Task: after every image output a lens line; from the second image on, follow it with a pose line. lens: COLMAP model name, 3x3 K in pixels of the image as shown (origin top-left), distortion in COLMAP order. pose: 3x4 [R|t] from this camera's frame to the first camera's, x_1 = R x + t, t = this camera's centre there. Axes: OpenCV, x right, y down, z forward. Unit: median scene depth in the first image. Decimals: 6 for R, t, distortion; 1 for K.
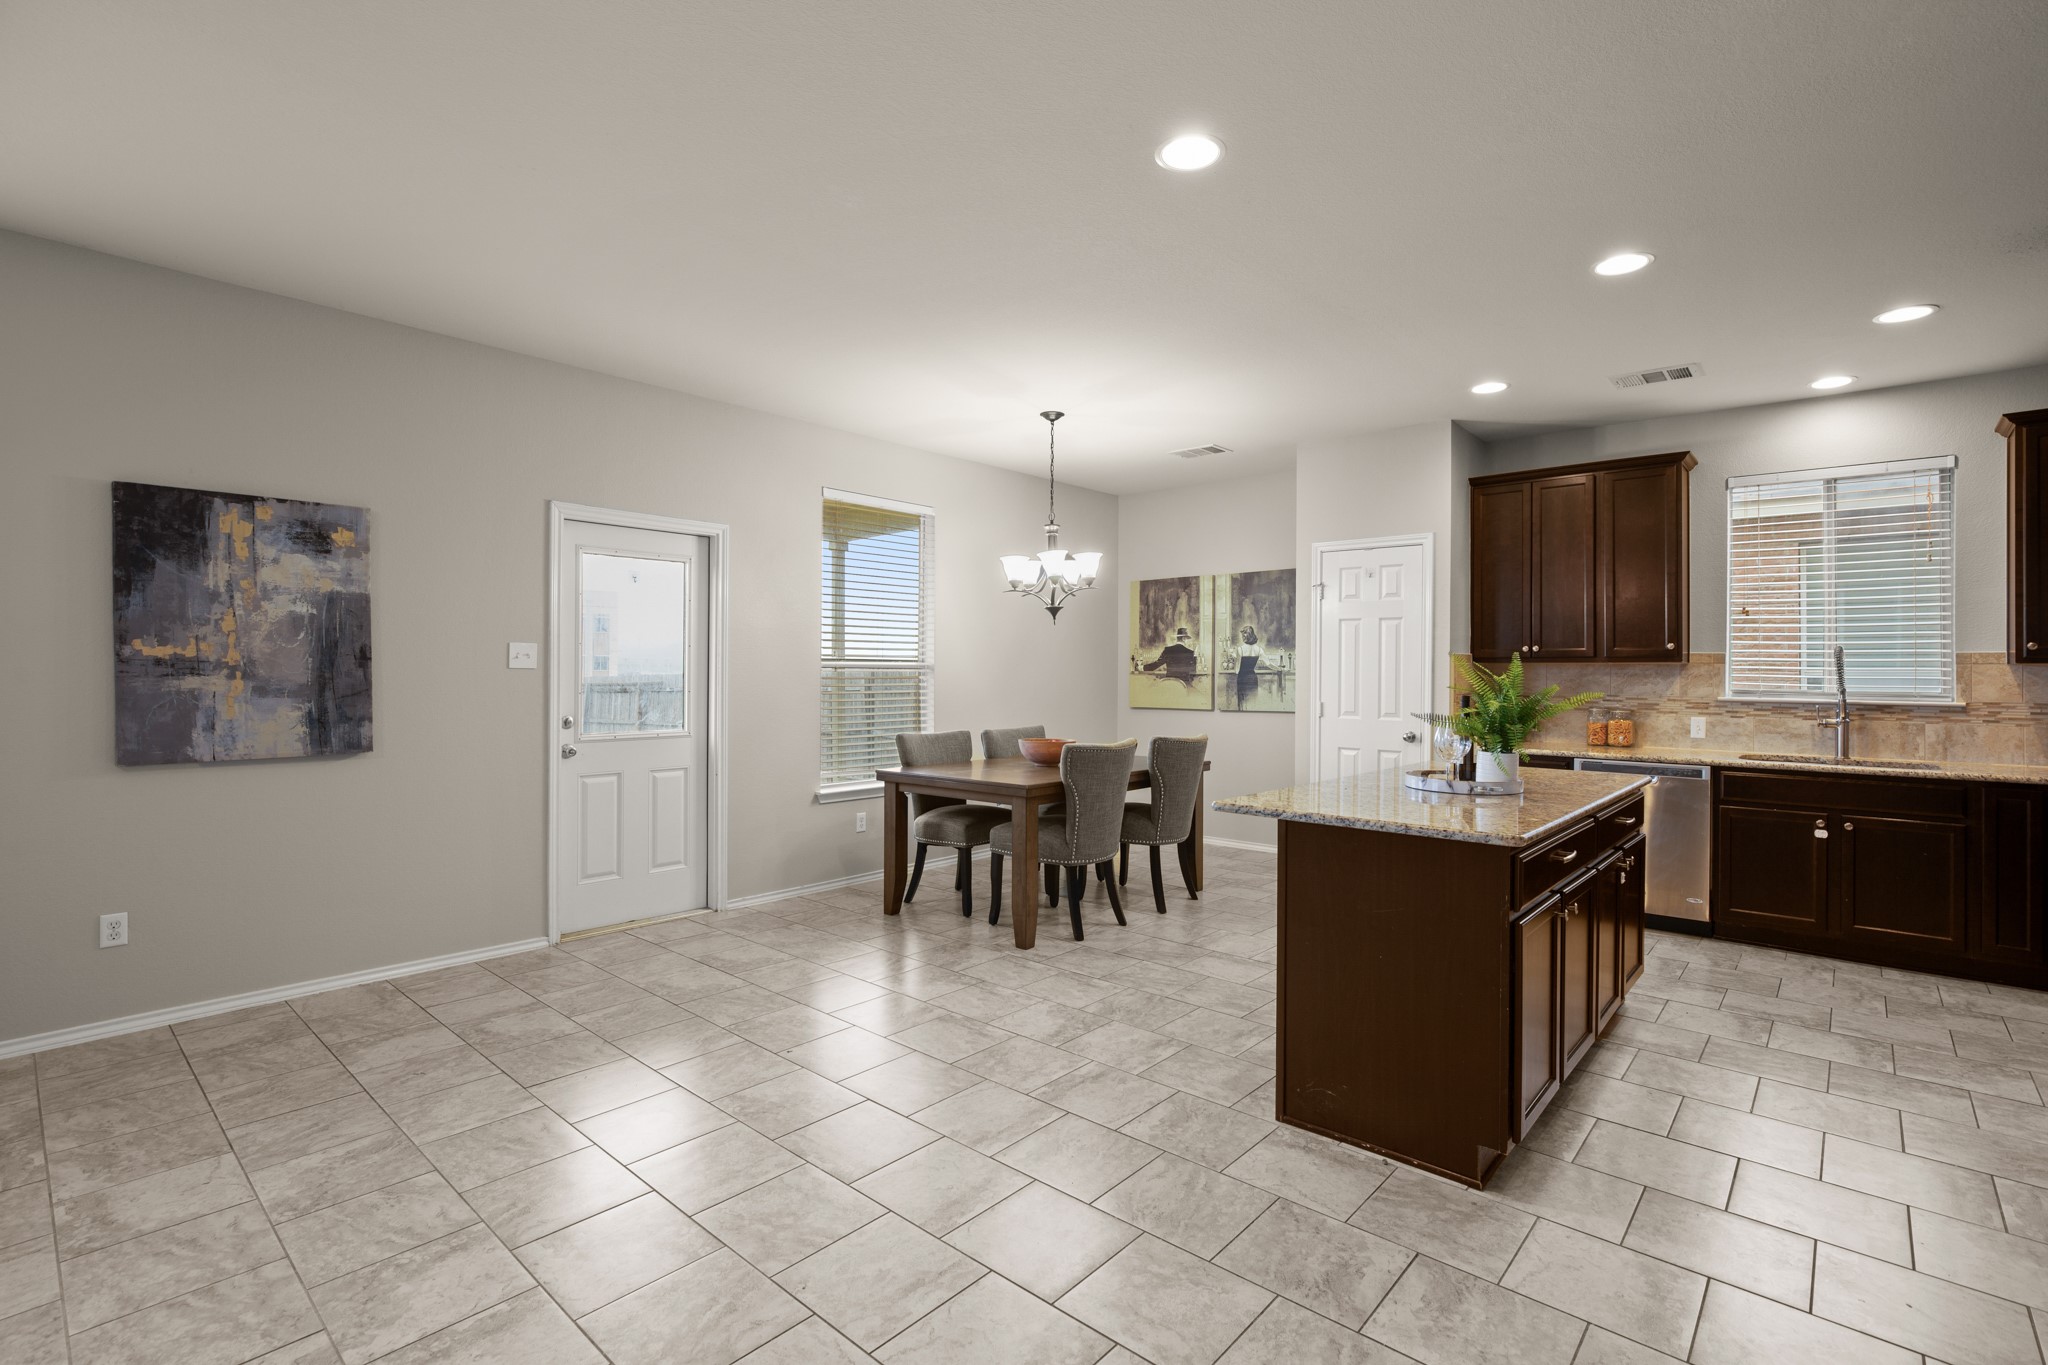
lens RADIAL K [[943.6, 0, 1045.7], [0, 943.6, 665.4], [0, 0, 1]] dist [-0.019224, 0.005763]
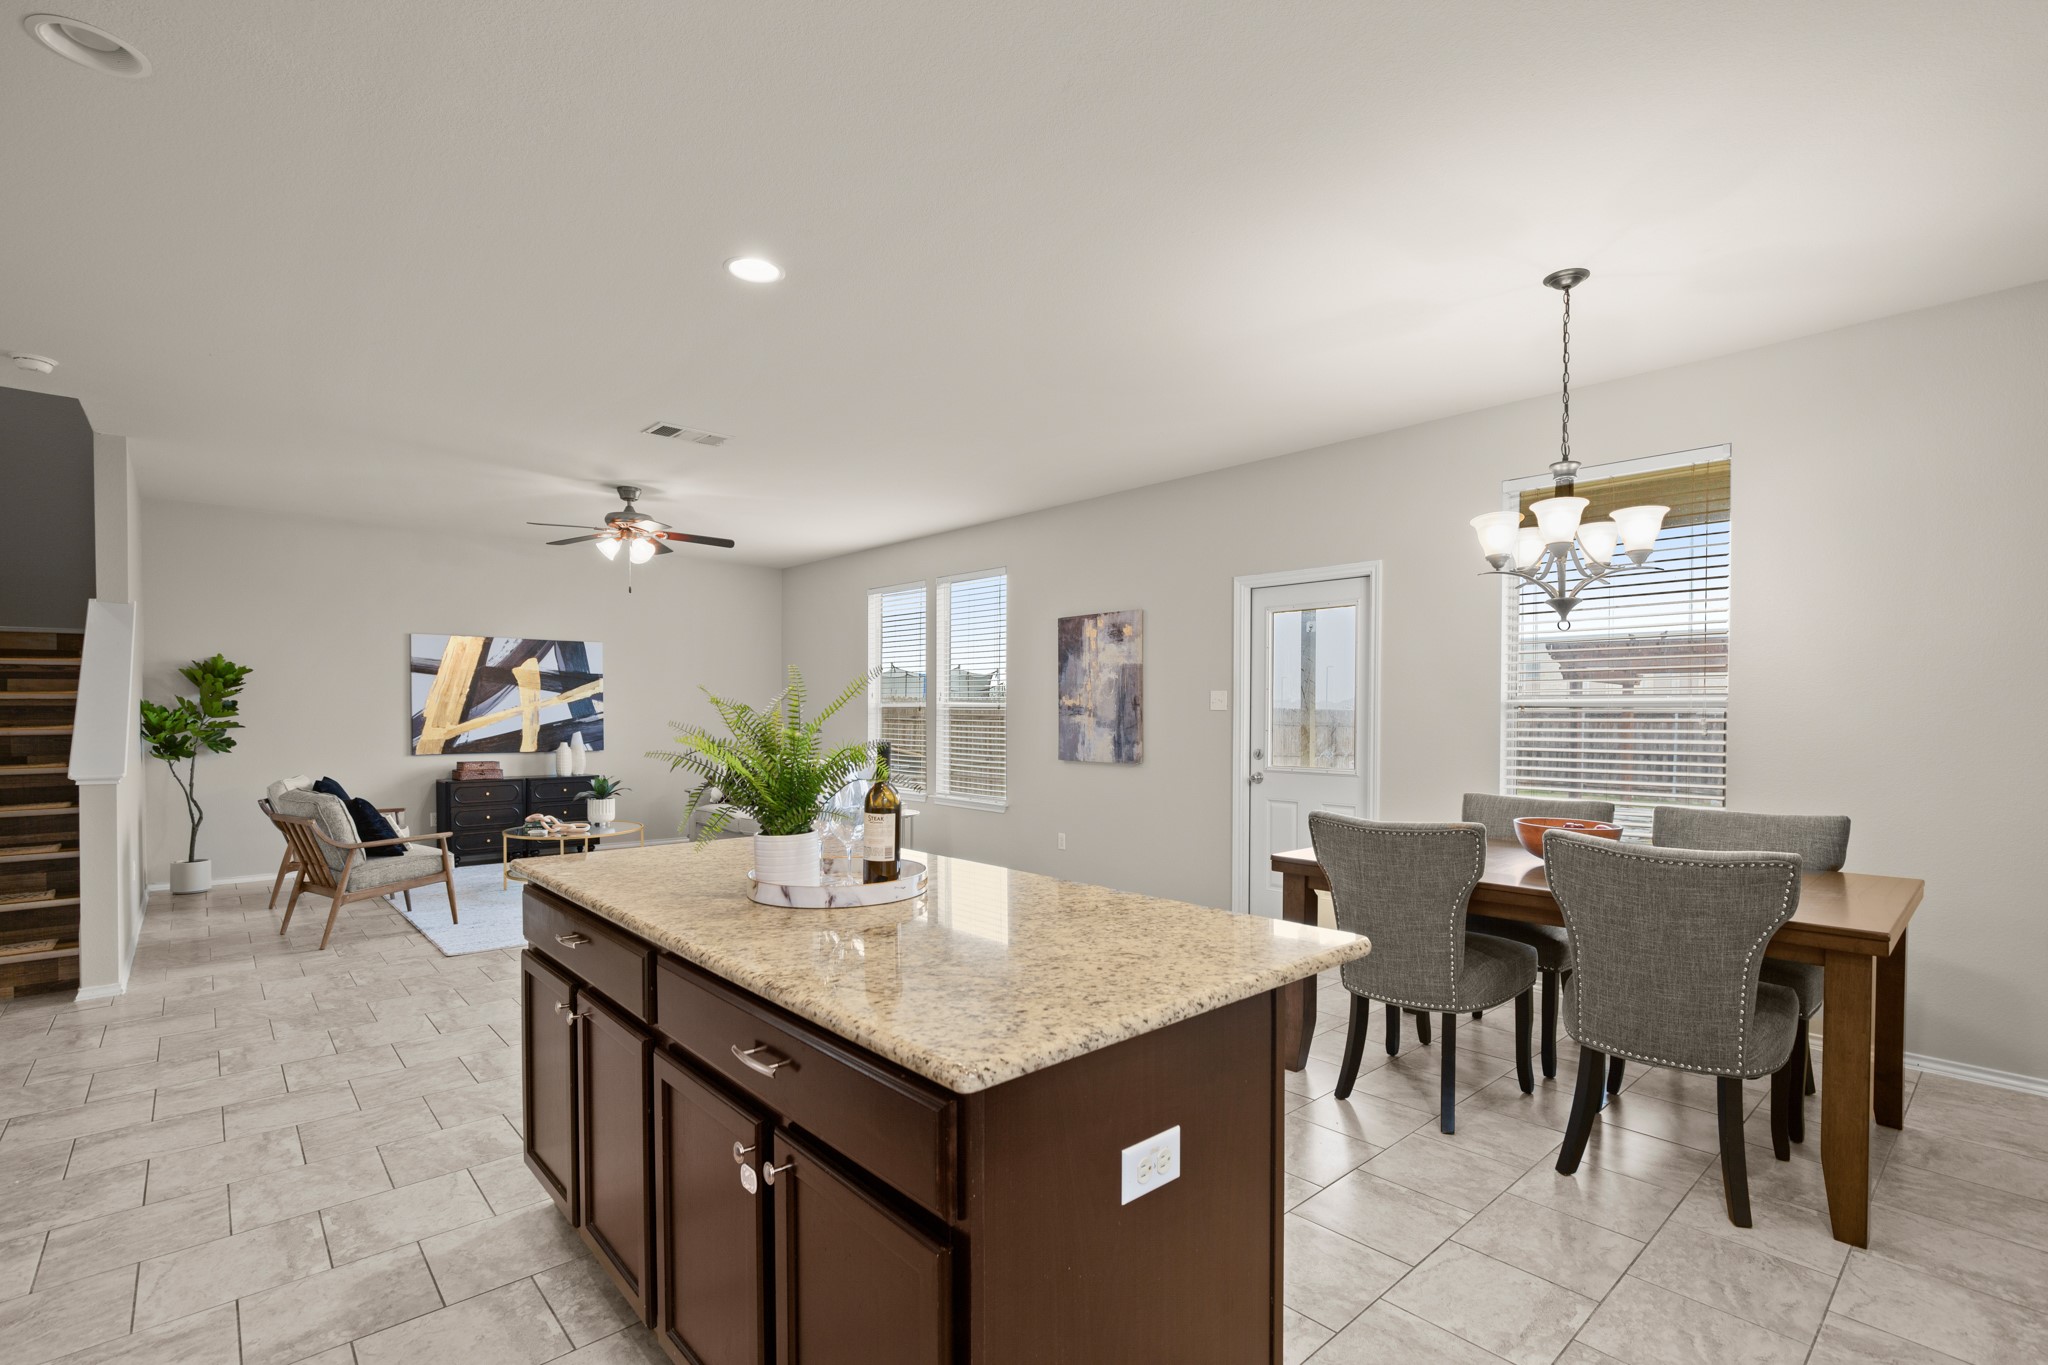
lens RADIAL K [[943.6, 0, 1038.8], [0, 943.6, 724.8], [0, 0, 1]] dist [-0.019224, 0.005763]
pose [[-0.111449, 0.005481, -0.993755, 0.655588], [0.002171, 0.999984, 0.005272, 0.013546], [0.993768, -0.001570, -0.111459, 0.751342]]
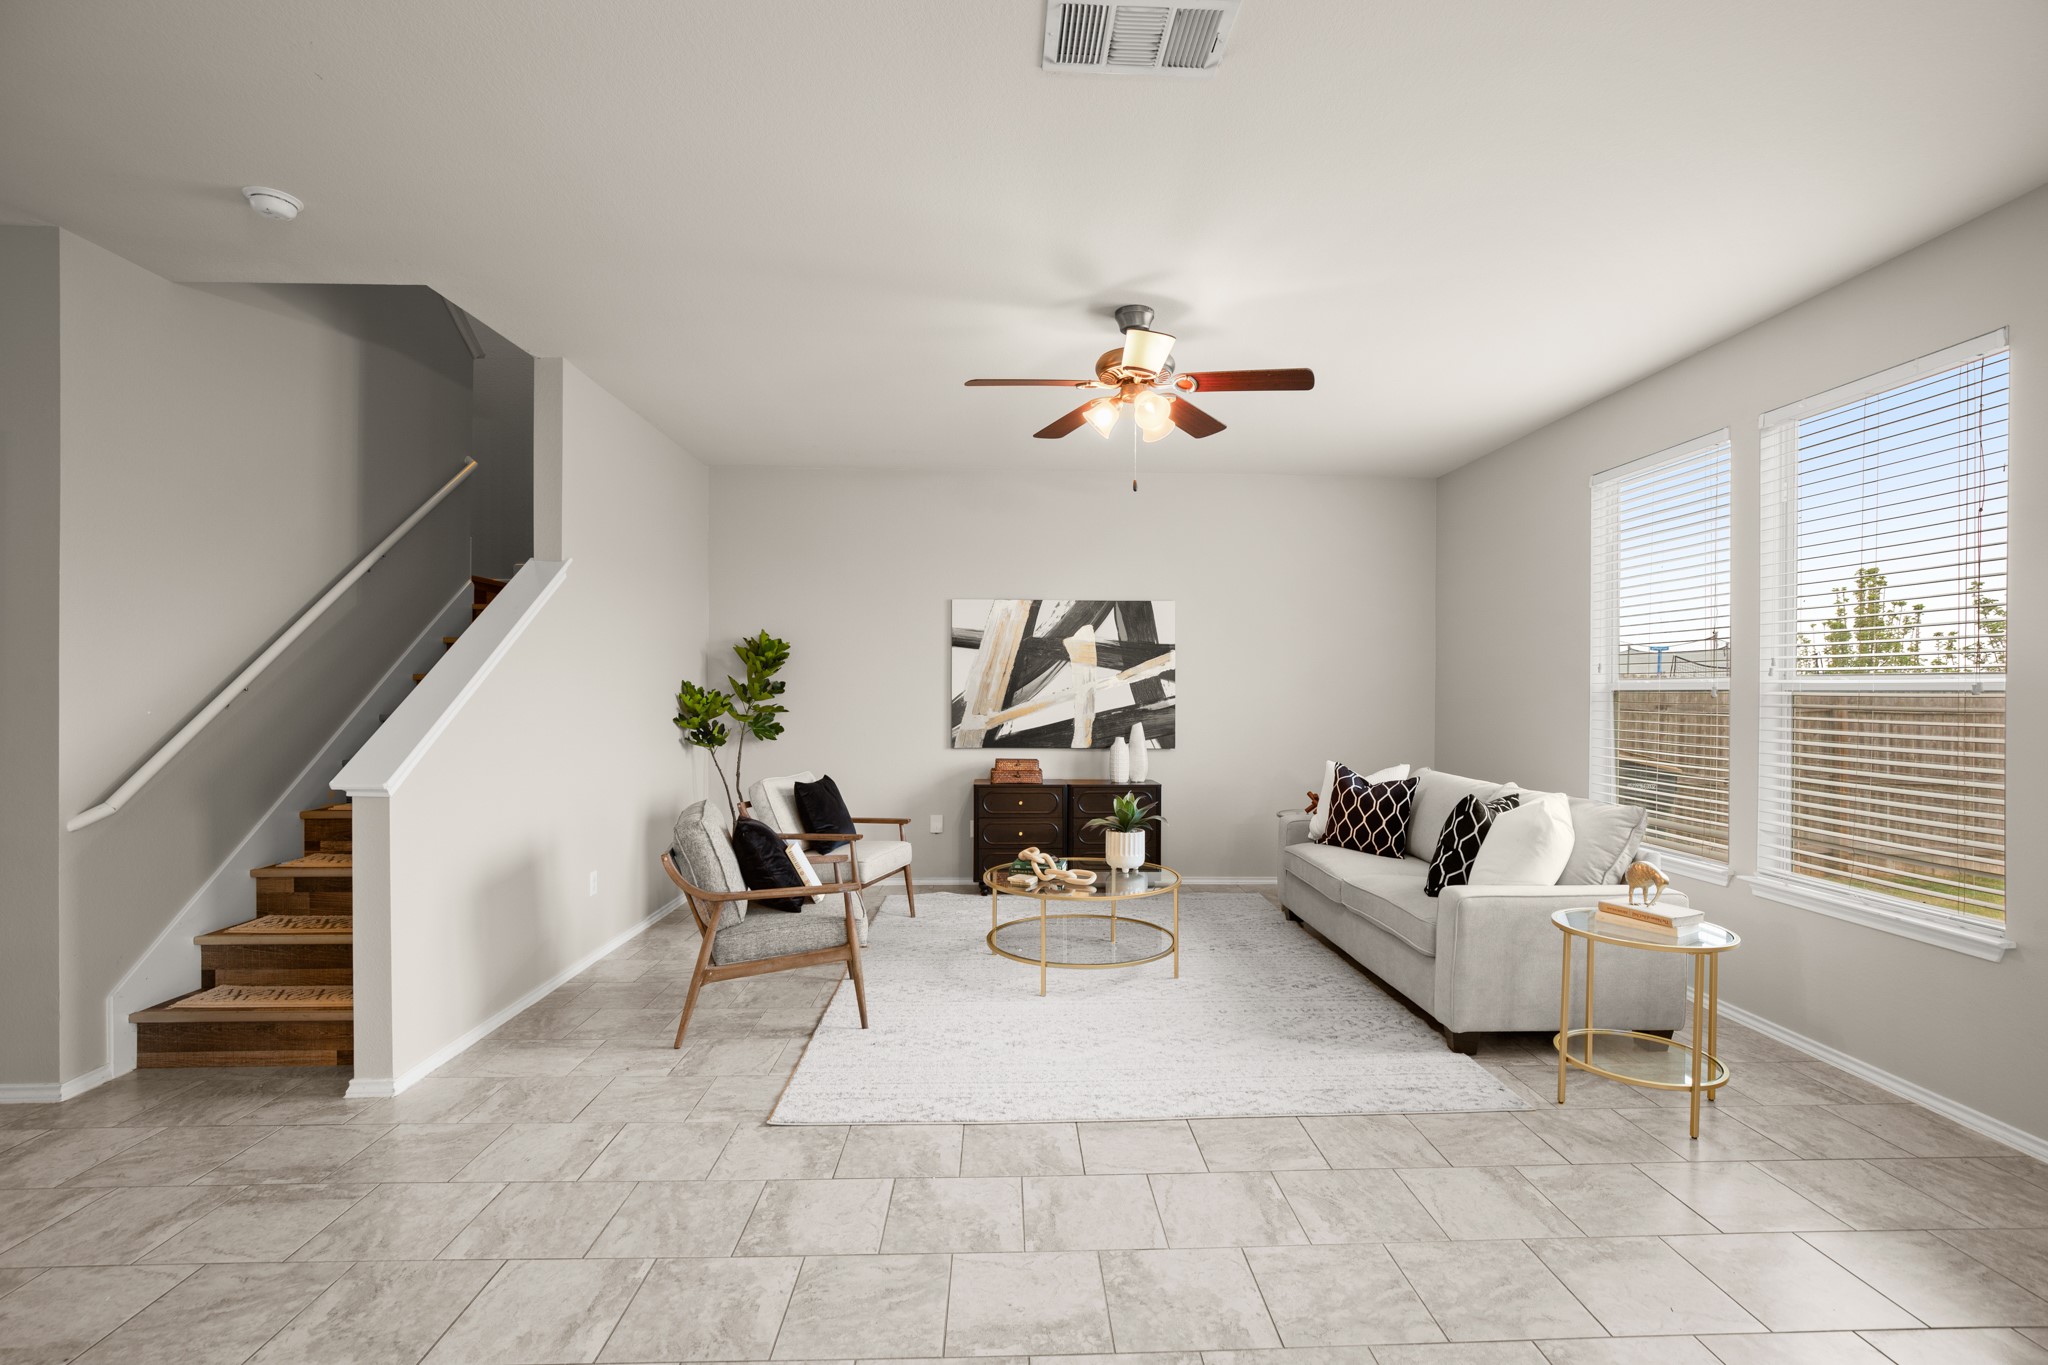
lens RADIAL K [[943.6, 0, 1038.7], [0, 943.6, 692.8], [0, 0, 1]] dist [-0.019224, 0.005763]
pose [[-0.721439, -0.010665, -0.692396, 0.049561], [-0.007050, 0.999943, -0.008057, 0.004838], [0.692442, -0.000931, -0.721473, 0.553056]]
